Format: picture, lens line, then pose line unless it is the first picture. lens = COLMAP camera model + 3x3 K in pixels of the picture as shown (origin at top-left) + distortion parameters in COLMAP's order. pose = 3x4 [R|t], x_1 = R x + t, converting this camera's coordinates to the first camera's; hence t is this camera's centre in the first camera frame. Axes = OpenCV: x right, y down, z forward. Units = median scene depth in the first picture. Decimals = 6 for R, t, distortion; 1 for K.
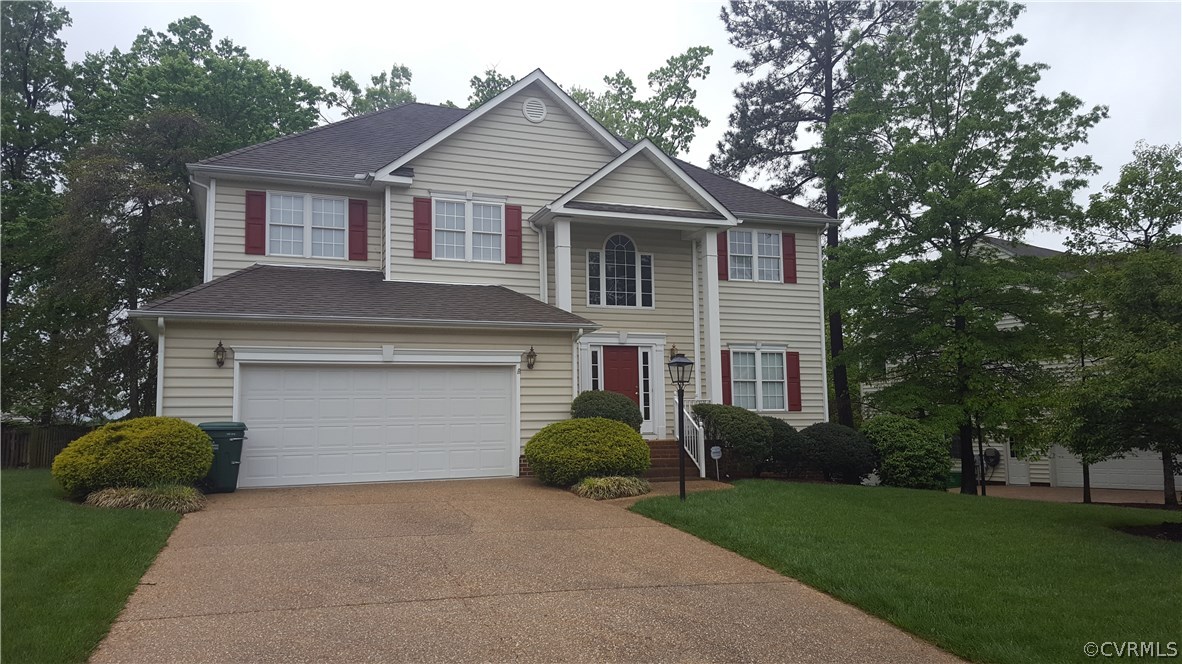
lens RADIAL K [[858.9, 0, 577.1], [0, 858.9, 340.4], [0, 0, 1]] dist [0.096416, -0.160450]
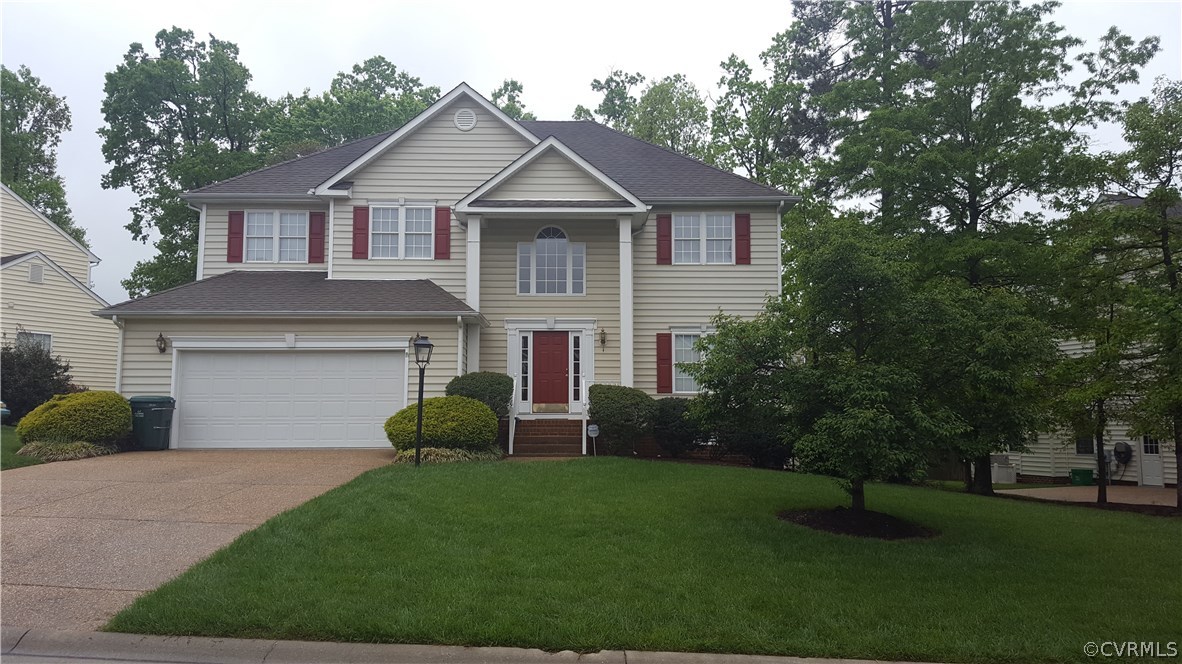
lens RADIAL K [[857.3, 0, 591.0], [0, 857.3, 332.0], [0, 0, 1]] dist [0.096060, -0.156061]
pose [[0.934888, -0.018098, -0.354480, 0.510074], [0.018894, 0.999821, -0.001215, 0.010500], [0.354439, -0.005562, 0.935063, 0.022510]]
